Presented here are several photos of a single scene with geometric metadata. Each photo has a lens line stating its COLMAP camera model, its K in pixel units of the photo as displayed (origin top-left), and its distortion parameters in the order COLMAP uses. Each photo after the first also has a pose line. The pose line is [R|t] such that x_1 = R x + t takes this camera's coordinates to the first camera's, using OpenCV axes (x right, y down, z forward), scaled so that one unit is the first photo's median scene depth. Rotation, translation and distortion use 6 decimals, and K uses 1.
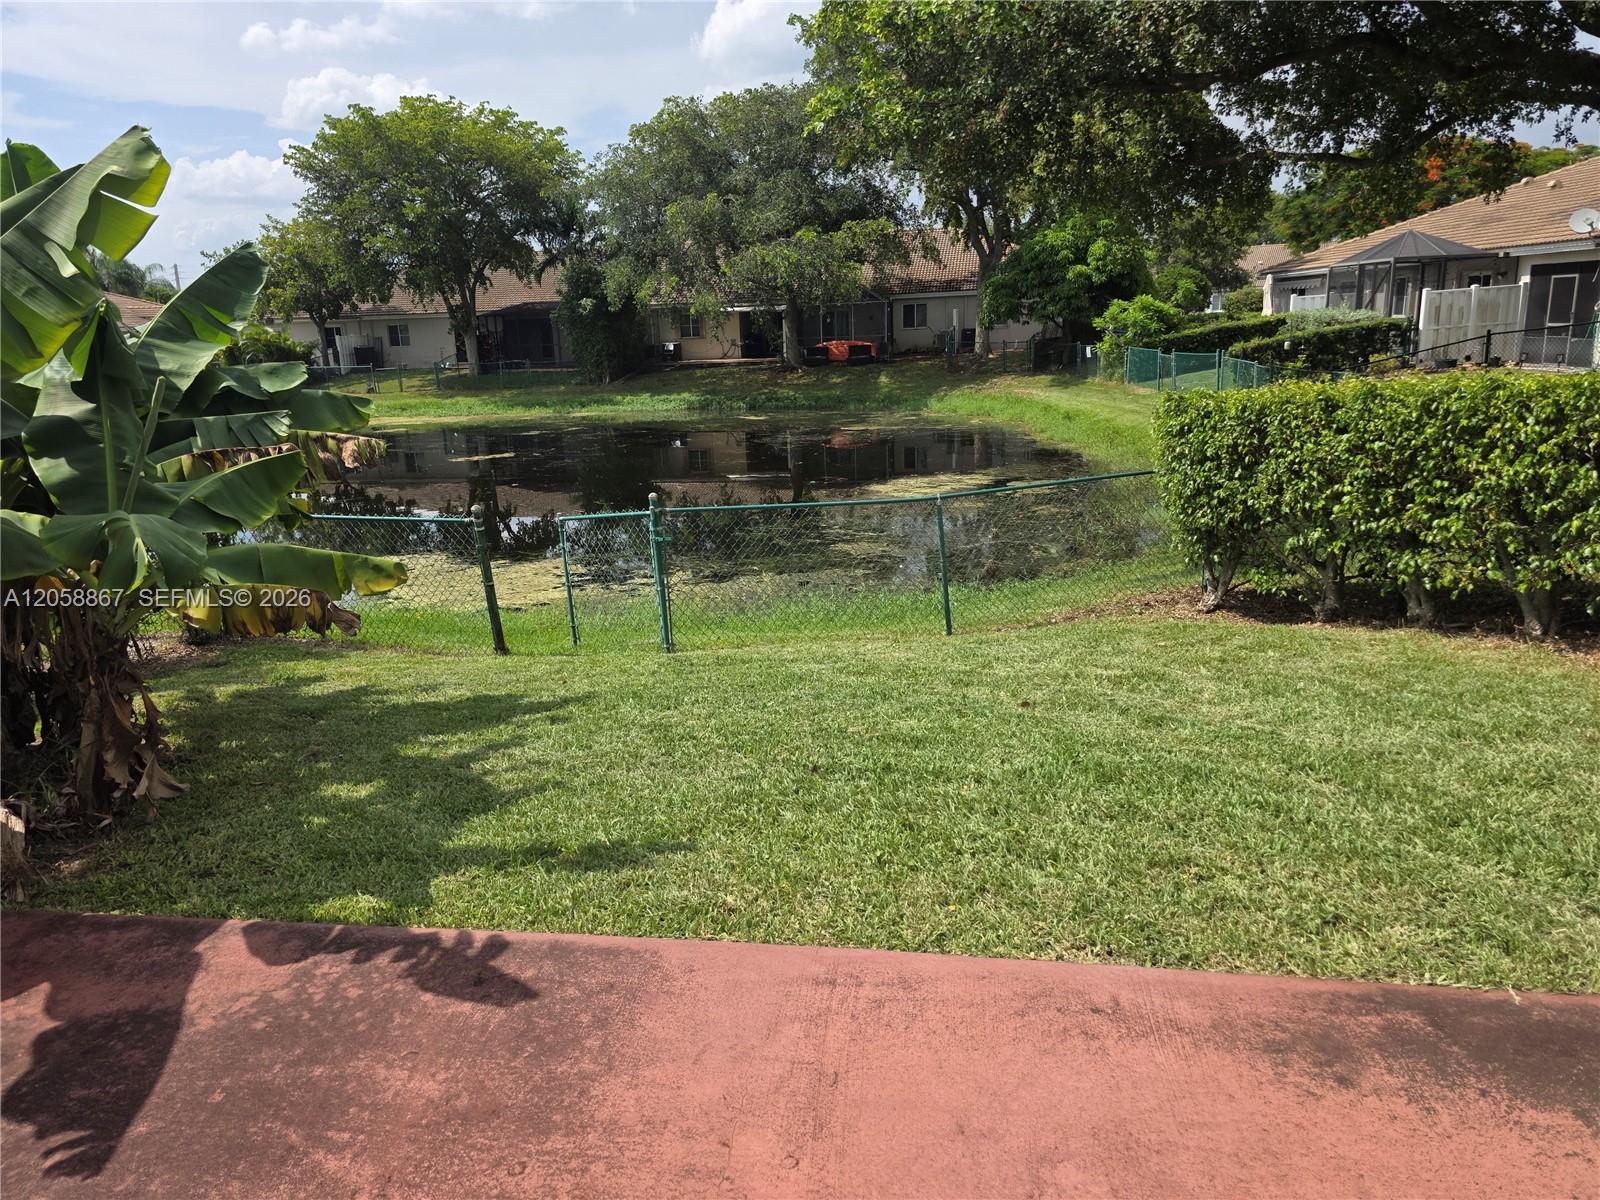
lens RADIAL K [[1065.6, 0, 790.0], [0, 1065.6, 587.5], [0, 0, 1]] dist [0.060499, -0.059845]
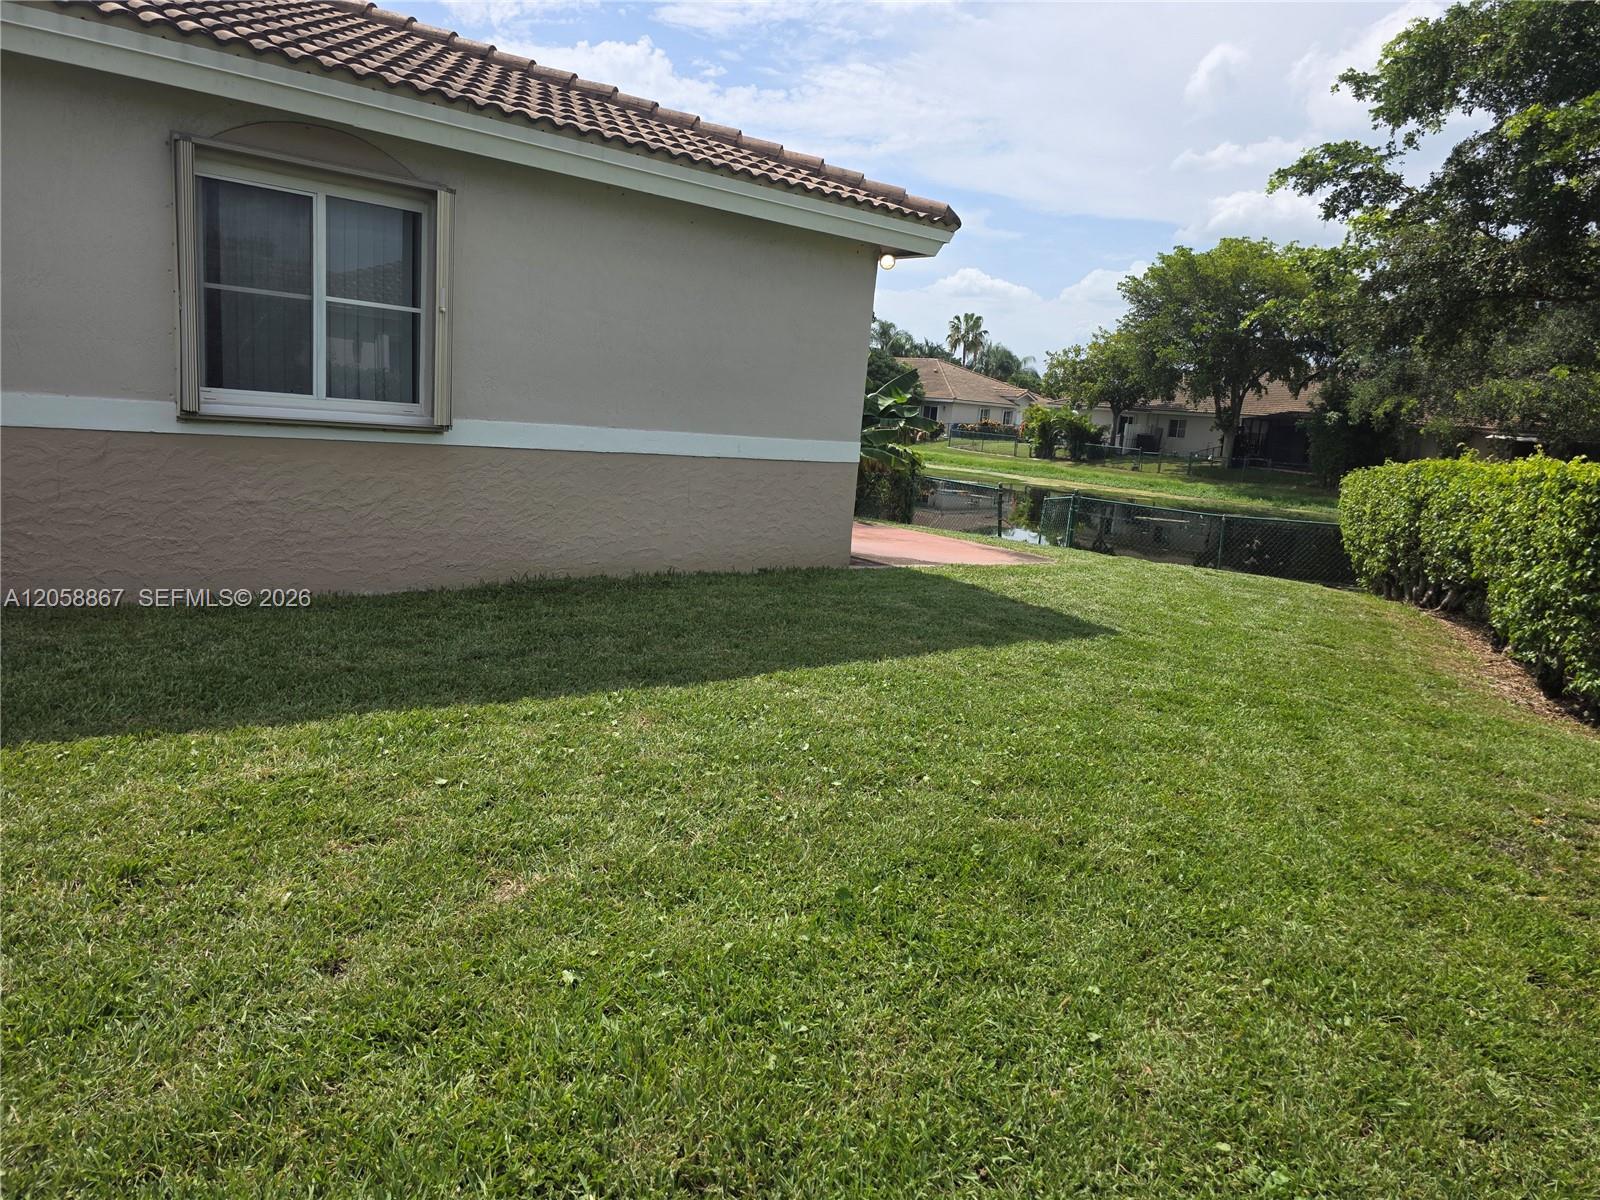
lens RADIAL K [[1097.2, 0, 800.0], [0, 1097.2, 600.0], [0, 0, 1]] dist [0.081200, -0.067914]
pose [[0.734506, 0.214363, -0.643855, 0.173573], [-0.266954, 0.963572, 0.016269, 0.043061], [0.623888, 0.159930, 0.764975, -0.180749]]
